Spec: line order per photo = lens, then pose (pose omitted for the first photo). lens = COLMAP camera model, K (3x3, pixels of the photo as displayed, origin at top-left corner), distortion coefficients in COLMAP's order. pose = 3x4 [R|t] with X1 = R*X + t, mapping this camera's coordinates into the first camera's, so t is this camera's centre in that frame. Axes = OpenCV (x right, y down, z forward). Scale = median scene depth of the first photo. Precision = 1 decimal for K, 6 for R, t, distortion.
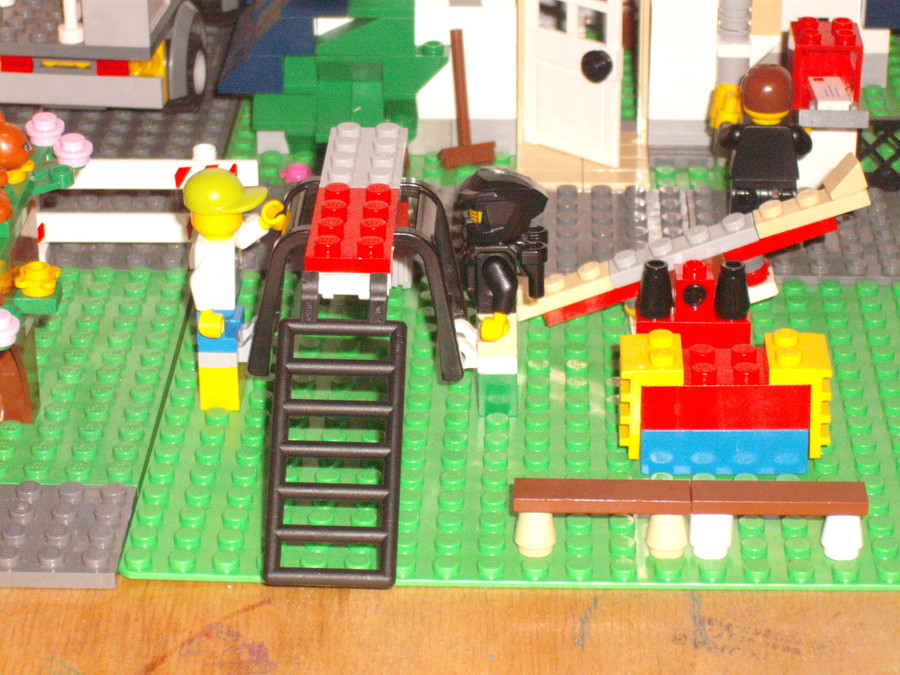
lens RADIAL K [[2844.8, 0, 450.0], [0, 2844.8, 337.5], [0, 0, 1]] dist [-0.187223, 0.374239]
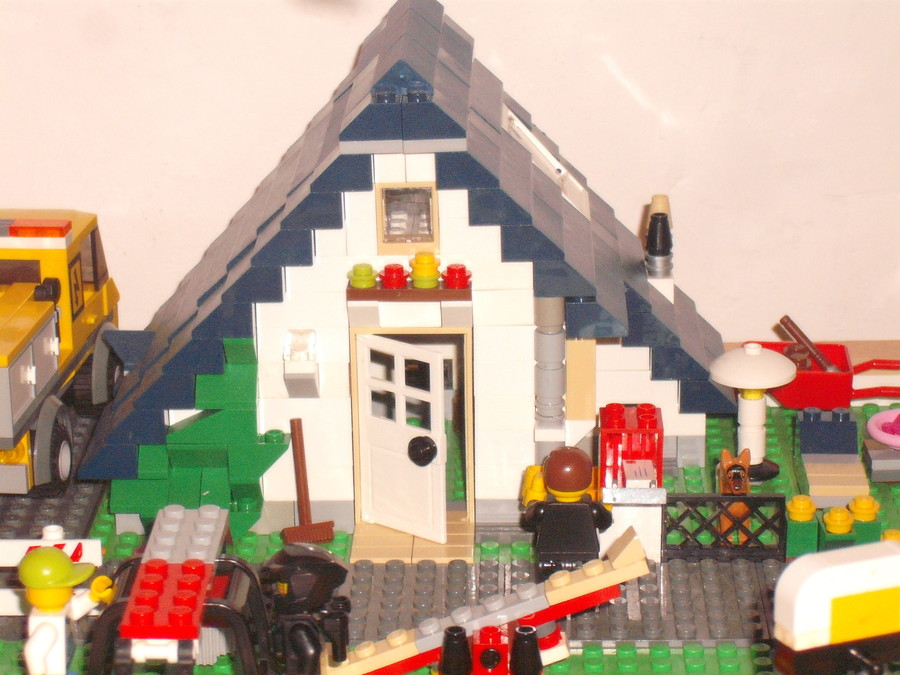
lens RADIAL K [[2848.6, 0, 450.0], [0, 2848.6, 337.5], [0, 0, 1]] dist [0.035989, -1.445341]
pose [[0.999904, -0.010842, 0.008619, 0.056792], [0.011902, 0.990868, -0.134309, 0.009155], [-0.007084, 0.134398, 0.990902, -0.098685]]
